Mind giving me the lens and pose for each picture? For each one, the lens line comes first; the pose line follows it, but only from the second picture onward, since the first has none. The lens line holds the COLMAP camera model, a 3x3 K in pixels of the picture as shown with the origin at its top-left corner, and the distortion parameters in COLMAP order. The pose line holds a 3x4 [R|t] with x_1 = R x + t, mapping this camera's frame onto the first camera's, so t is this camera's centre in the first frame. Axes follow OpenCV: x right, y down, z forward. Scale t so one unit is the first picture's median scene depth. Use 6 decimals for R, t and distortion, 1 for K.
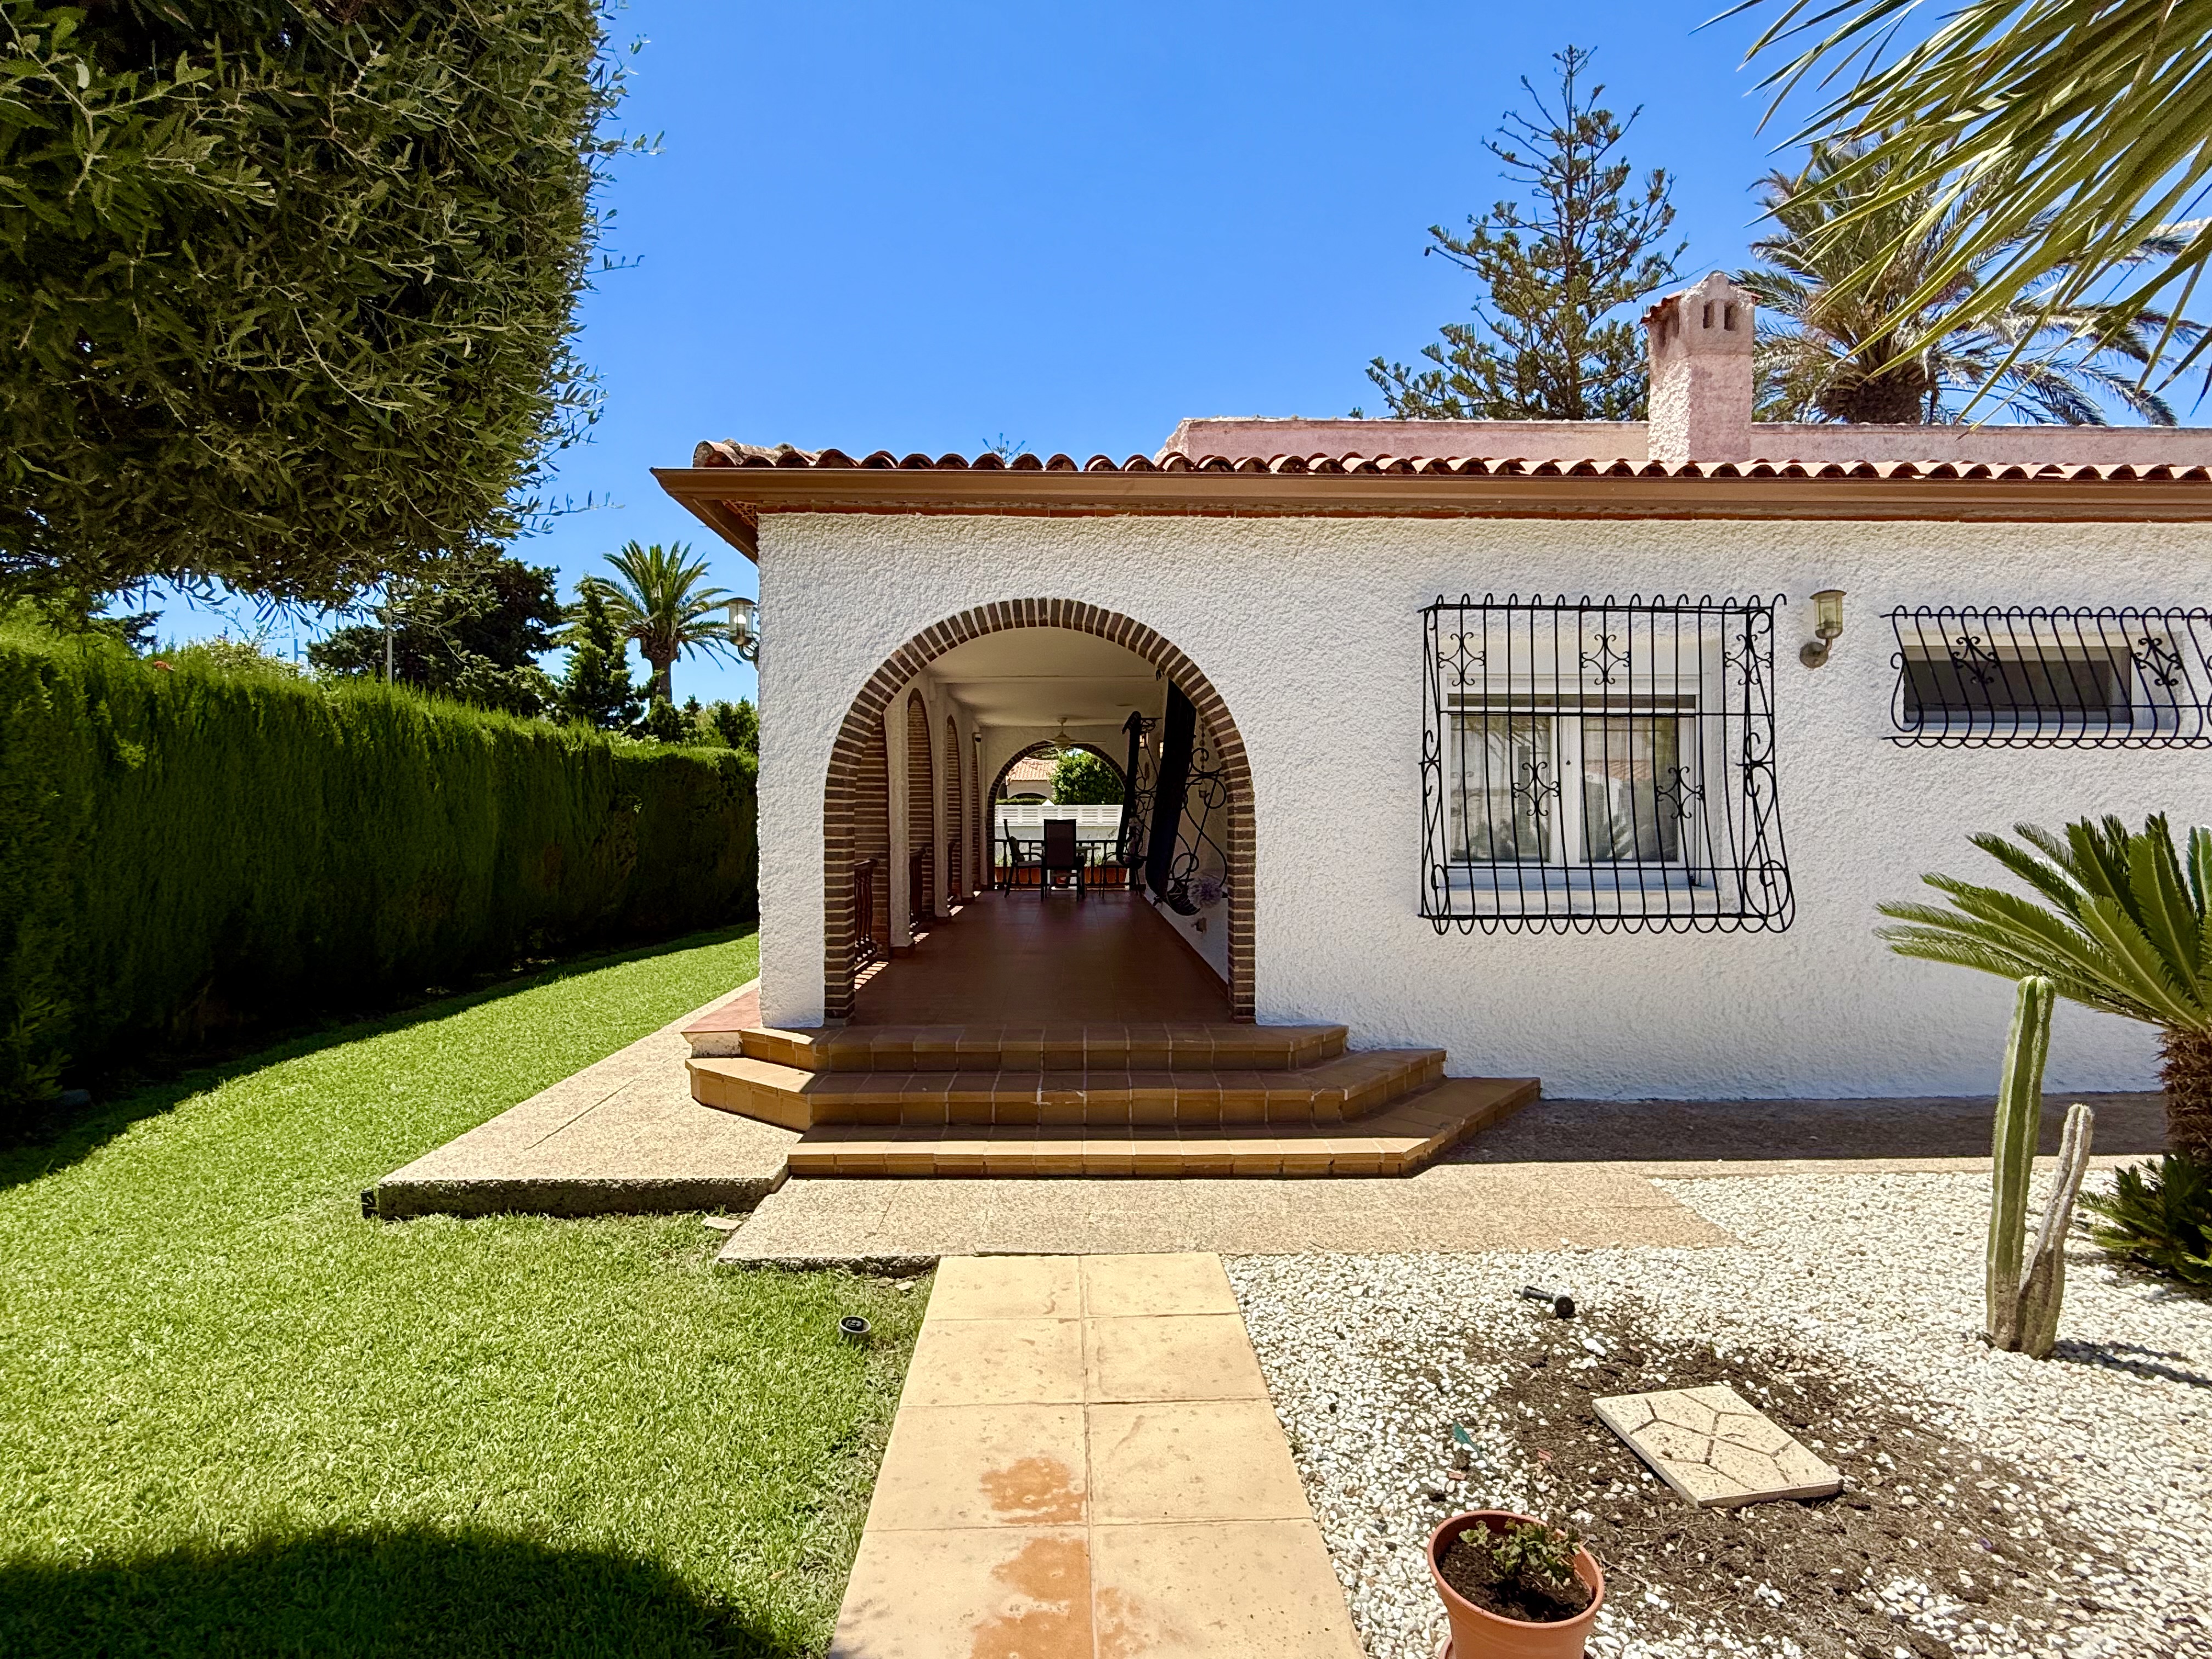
lens RADIAL K [[1074.7, 0, 1116.5], [0, 1074.7, 831.1], [0, 0, 1]] dist [-0.003003, 0.001893]
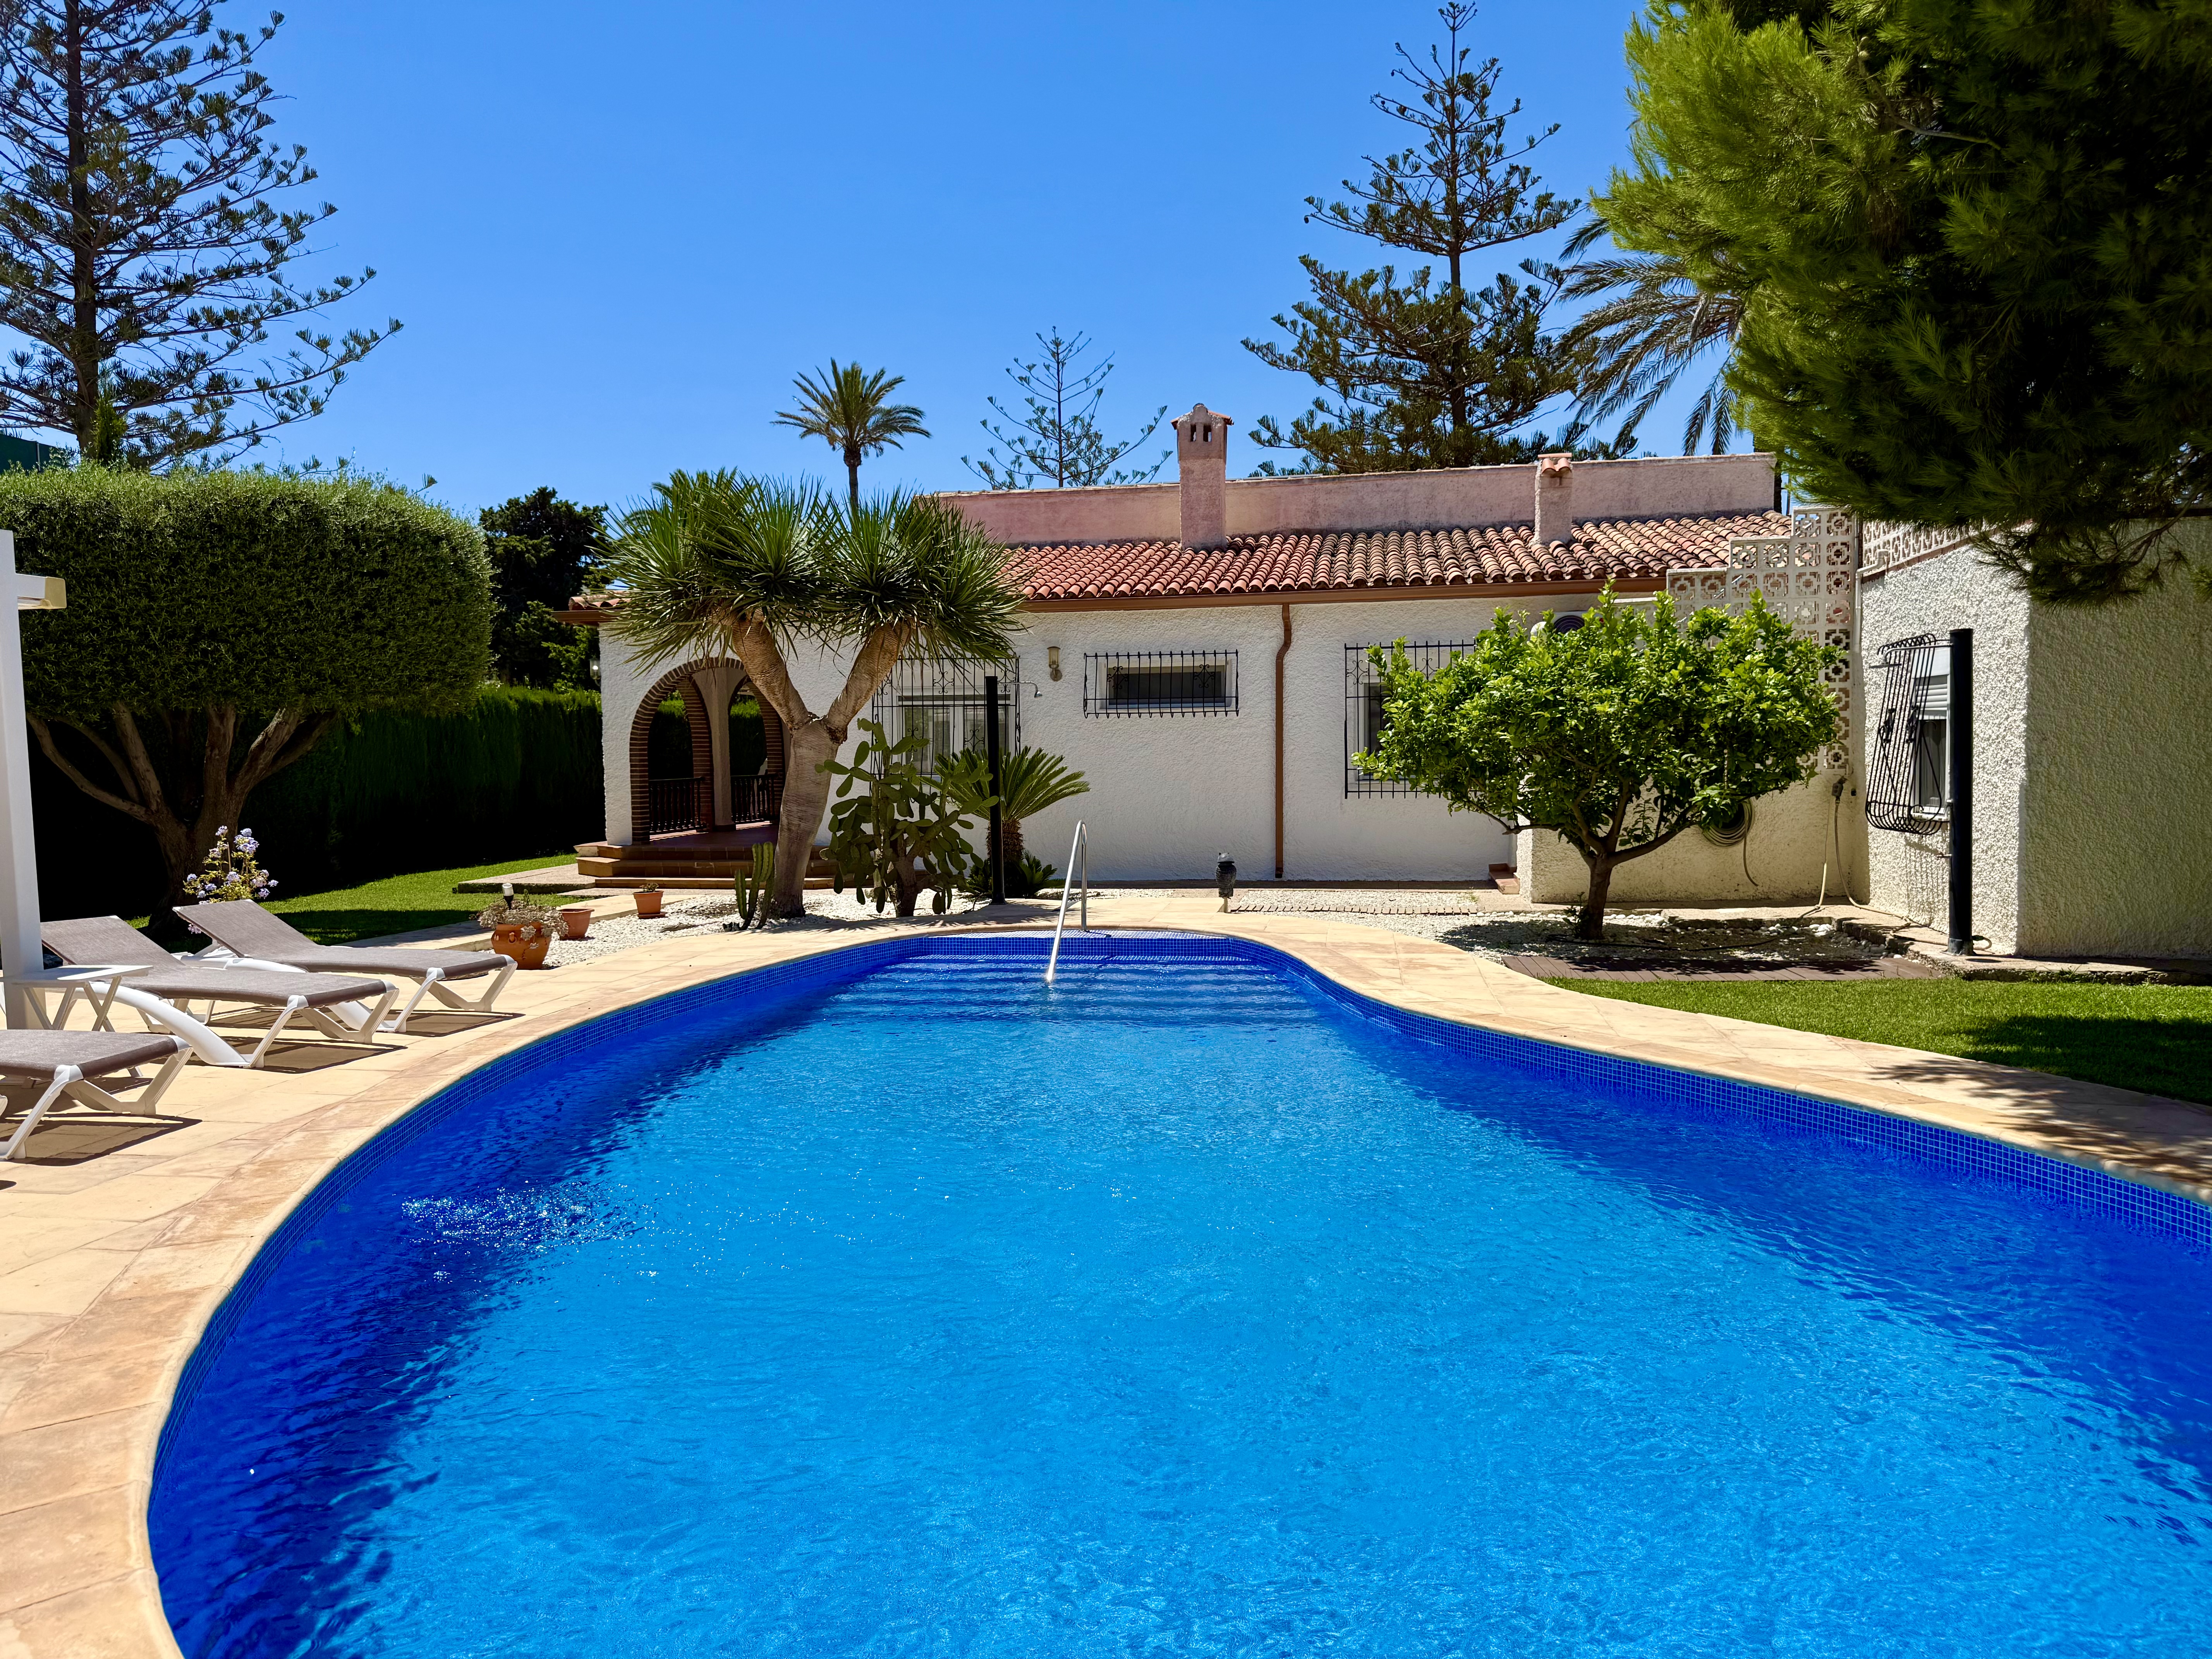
lens RADIAL K [[1572.9, 0, 1087.8], [0, 1572.9, 839.9], [0, 0, 1]] dist [0.050071, -0.059499]
pose [[0.975513, 0.002814, -0.219925, 1.418345], [0.007254, 0.998962, 0.044961, 0.025290], [0.219824, -0.045455, 0.974480, -2.067321]]
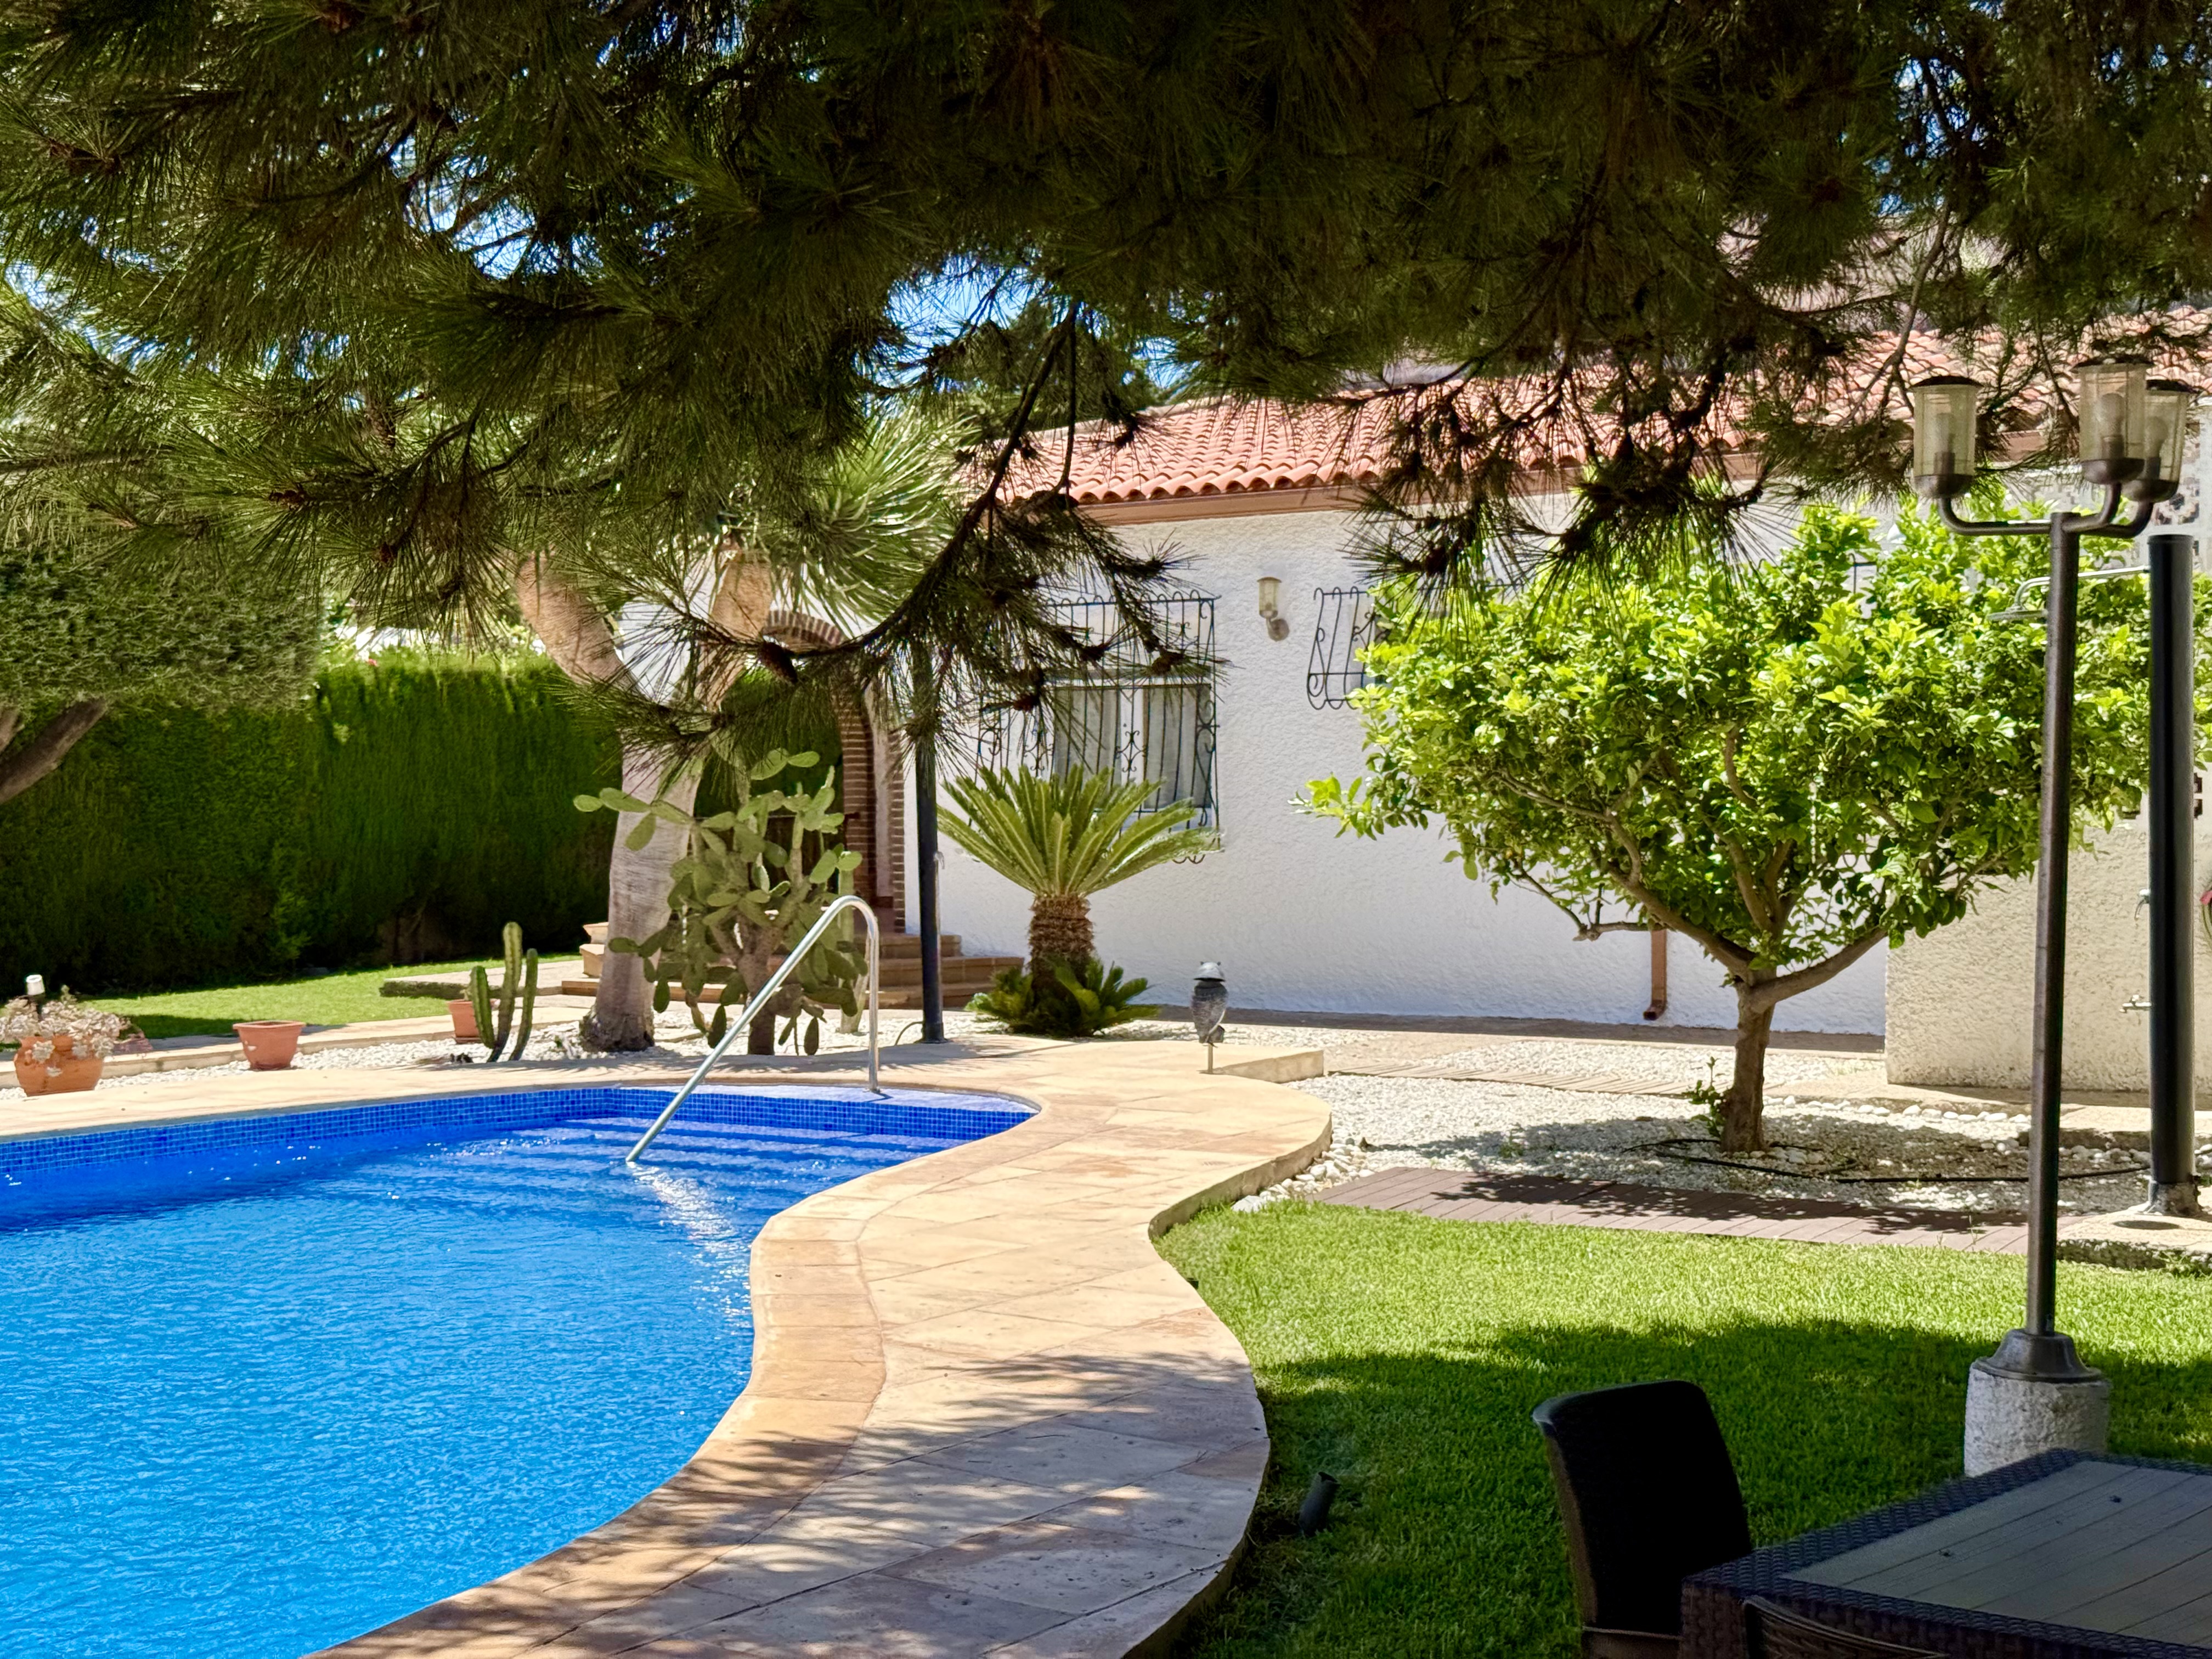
lens RADIAL K [[3082.7, 0, 1083.4], [0, 3082.7, 844.8], [0, 0, 1]] dist [0.145633, 0.000000]
pose [[0.794454, 0.008621, -0.607263, 2.555776], [0.000757, 0.999884, 0.015185, 0.016913], [0.607324, -0.012524, 0.794356, -1.814753]]
